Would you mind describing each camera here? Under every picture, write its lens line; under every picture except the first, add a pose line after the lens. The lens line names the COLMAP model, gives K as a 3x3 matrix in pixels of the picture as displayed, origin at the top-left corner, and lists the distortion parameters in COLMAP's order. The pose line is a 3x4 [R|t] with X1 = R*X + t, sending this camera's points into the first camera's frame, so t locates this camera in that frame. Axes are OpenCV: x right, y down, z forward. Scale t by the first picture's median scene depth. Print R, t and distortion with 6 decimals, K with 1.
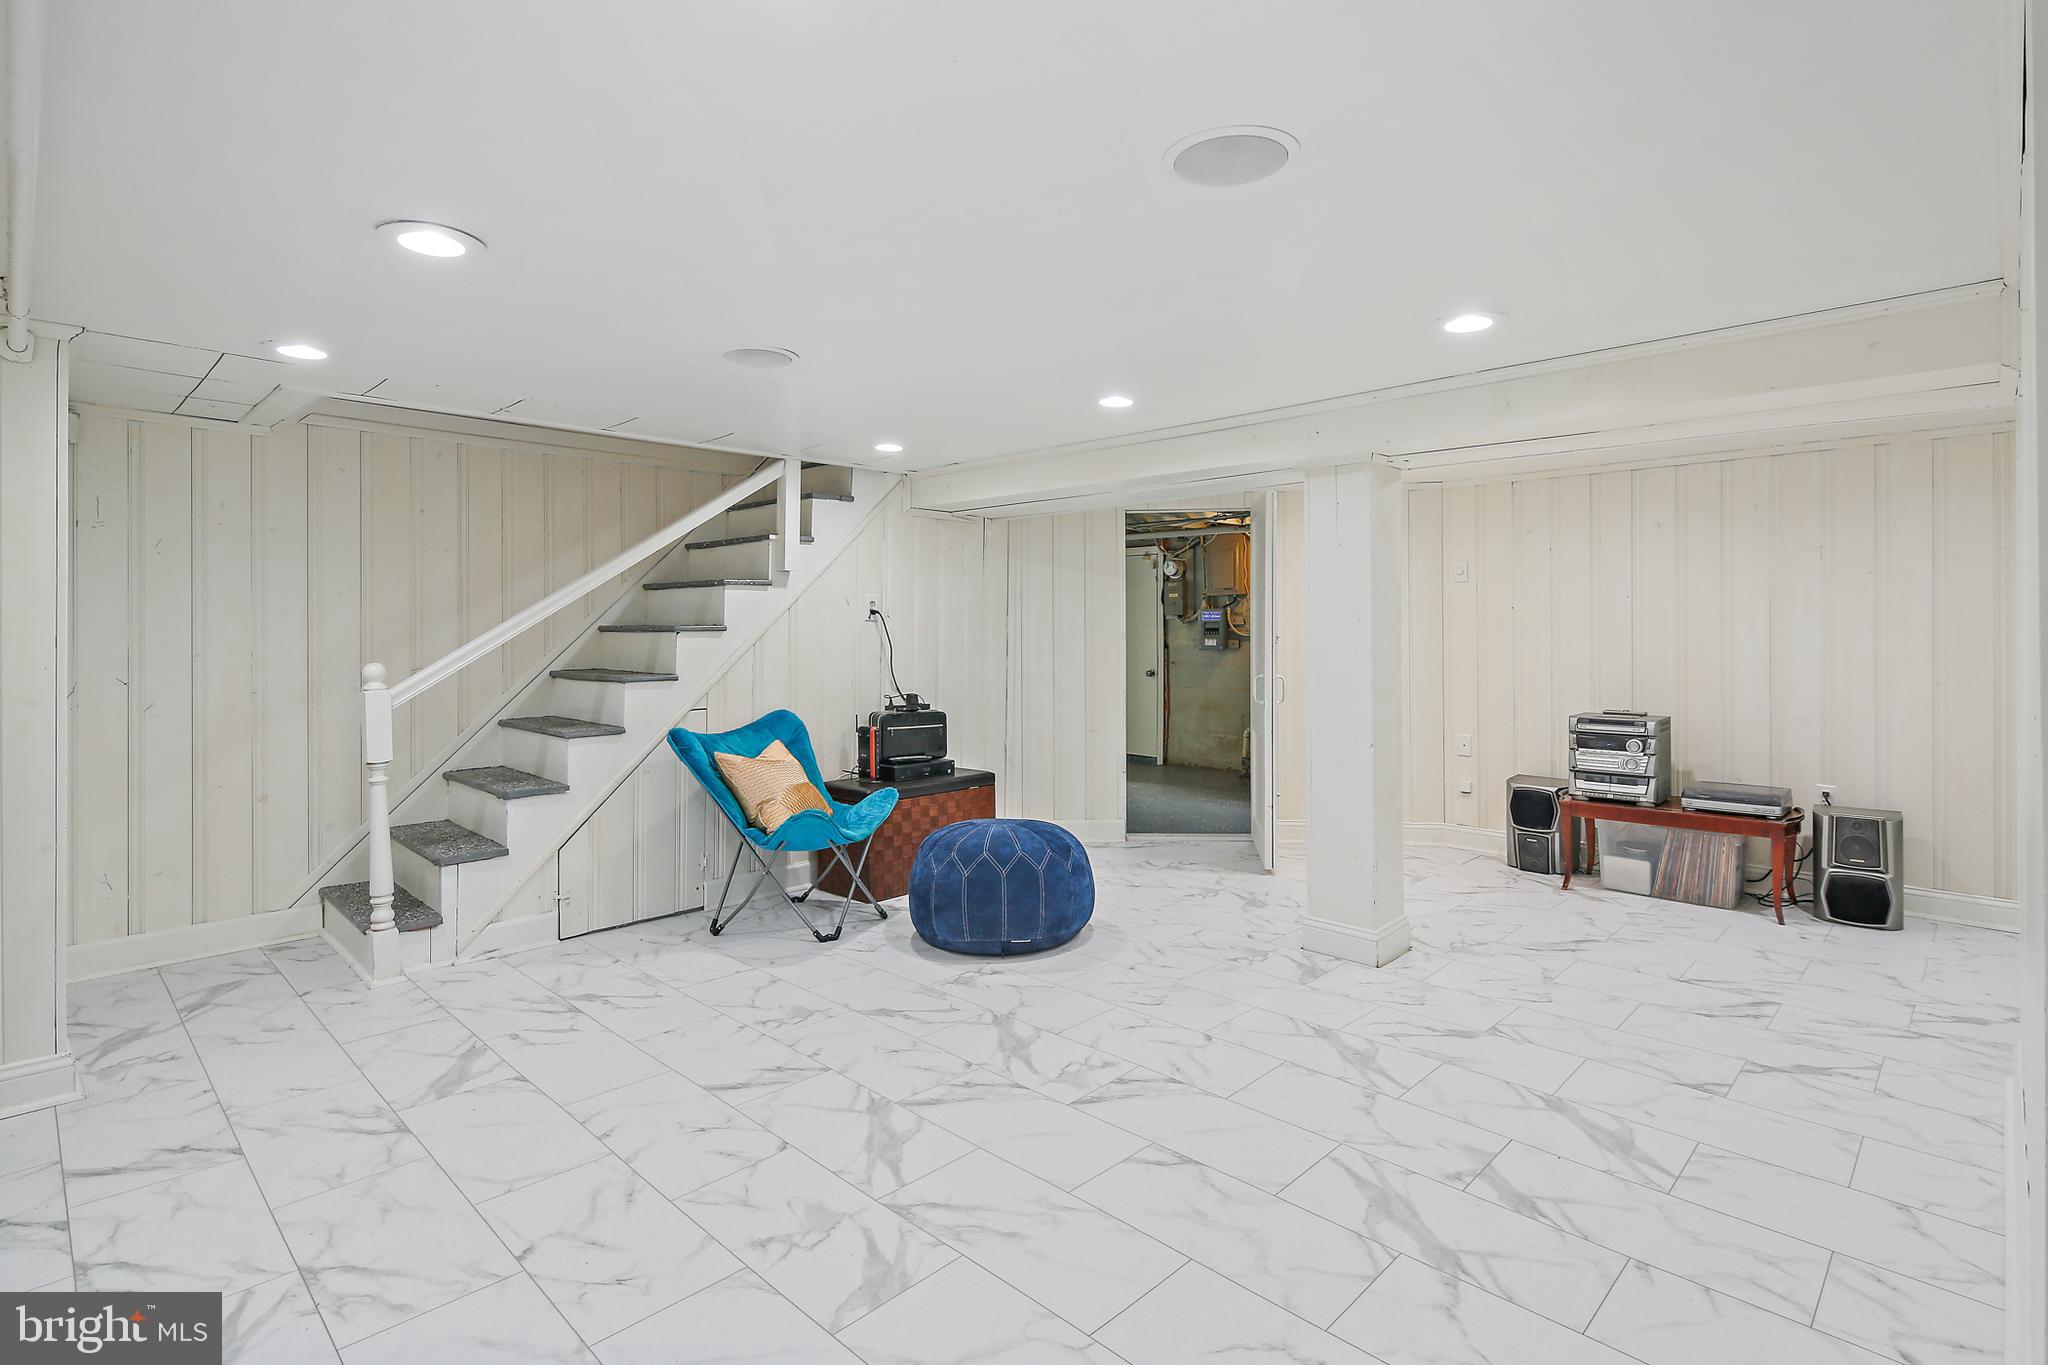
lens RADIAL K [[1013.4, 0, 1020.1], [0, 1013.4, 625.9], [0, 0, 1]] dist [-0.000316, -0.000019]
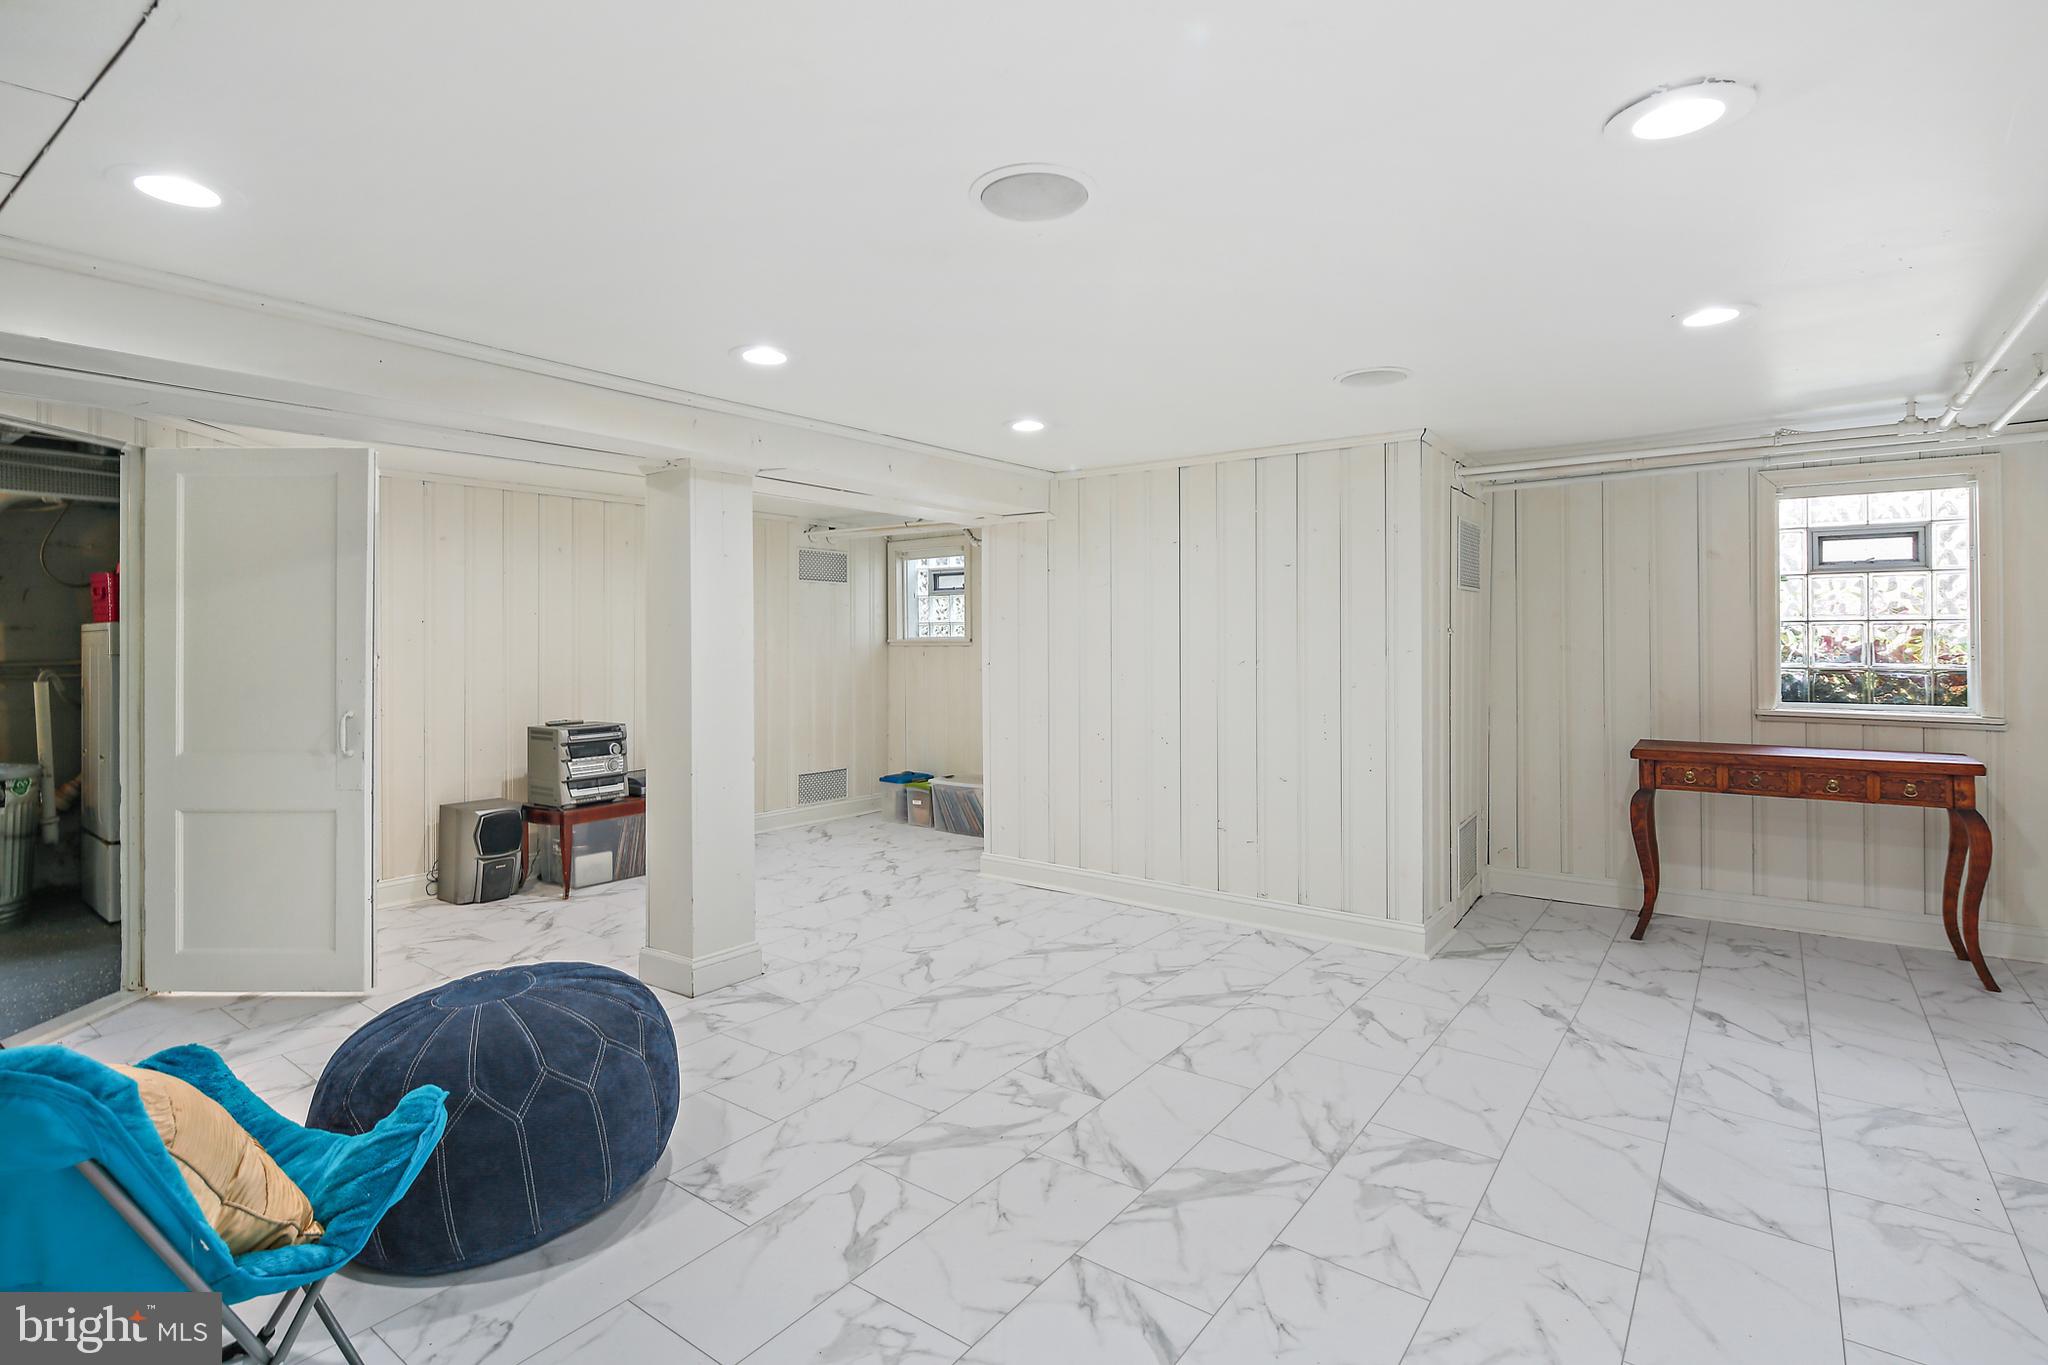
lens RADIAL K [[997.5, 0, 1024.6], [0, 997.5, 668.5], [0, 0, 1]] dist [0.002070, -0.000329]
pose [[-0.142259, -0.030094, 0.989372, -0.883132], [0.004615, 0.999507, 0.031066, -0.003601], [-0.989819, 0.008985, -0.142050, 1.144153]]
